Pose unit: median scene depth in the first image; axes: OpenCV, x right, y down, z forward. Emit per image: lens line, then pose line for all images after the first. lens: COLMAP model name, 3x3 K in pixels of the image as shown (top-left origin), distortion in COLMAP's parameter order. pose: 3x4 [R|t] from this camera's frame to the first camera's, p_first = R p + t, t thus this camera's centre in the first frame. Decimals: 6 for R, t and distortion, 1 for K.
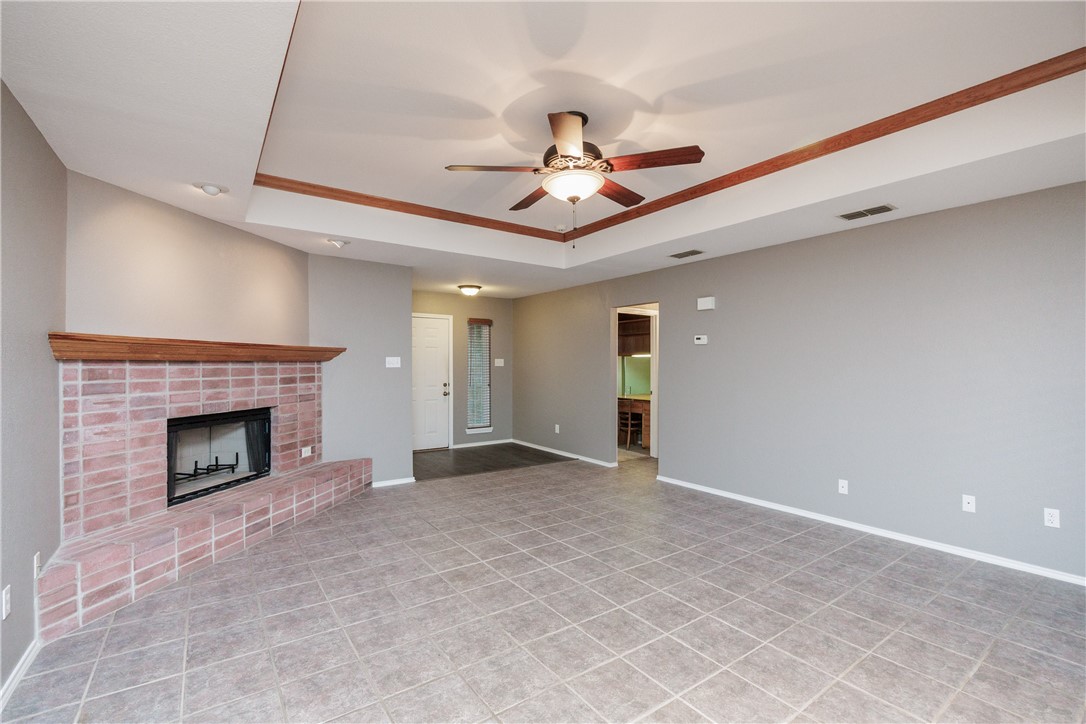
lens RADIAL K [[476.7, 0, 540.1], [0, 476.7, 367.0], [0, 0, 1]] dist [-0.018307, 0.000148]
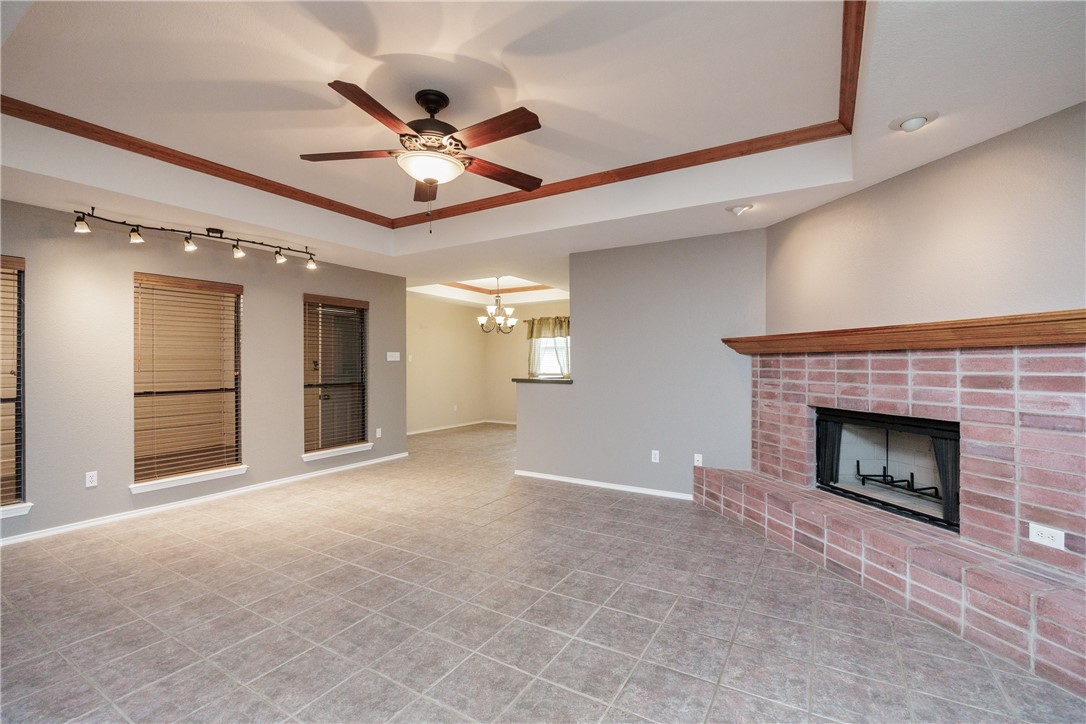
lens RADIAL K [[478.3, 0, 543.0], [0, 478.3, 362.0], [0, 0, 1]] dist [-0.018136, 0.000552]
pose [[-0.913435, 0.000486, -0.406984, 0.204212], [-0.000894, 0.999994, 0.003200, 0.004684], [0.406983, 0.003287, -0.913430, 1.581460]]
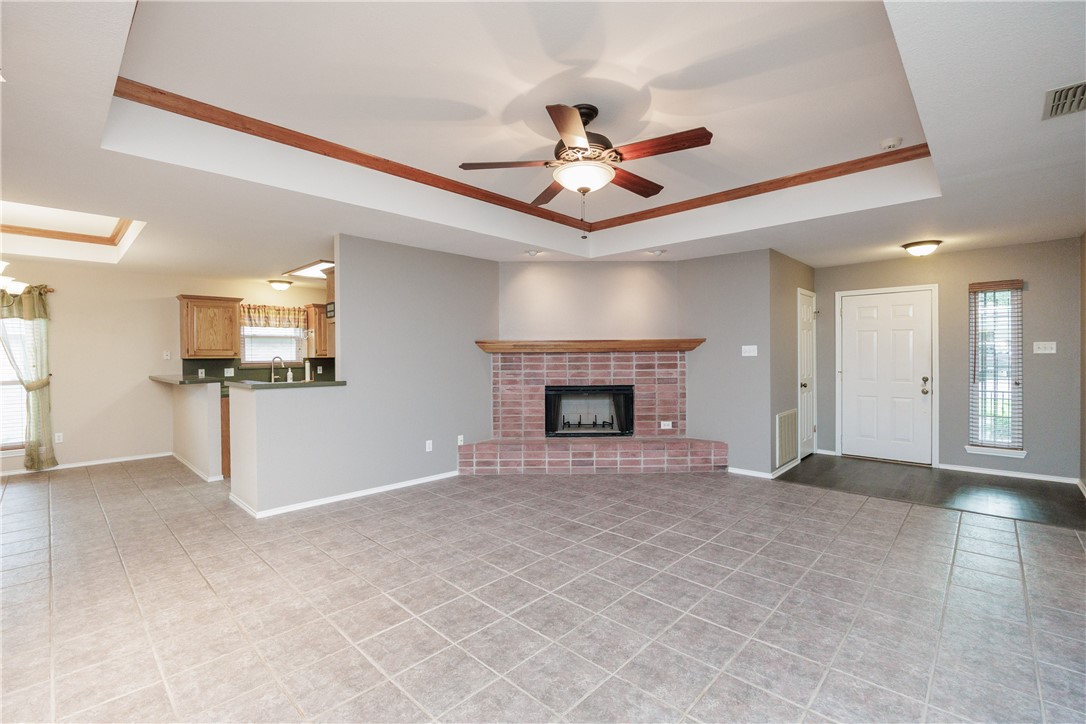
lens RADIAL K [[478.3, 0, 543.0], [0, 478.3, 362.0], [0, 0, 1]] dist [-0.018136, 0.000552]
pose [[0.197782, 0.010792, -0.980187, 0.846147], [0.002131, 0.999932, 0.011439, 0.001265], [0.980244, -0.004351, 0.197746, 0.574159]]
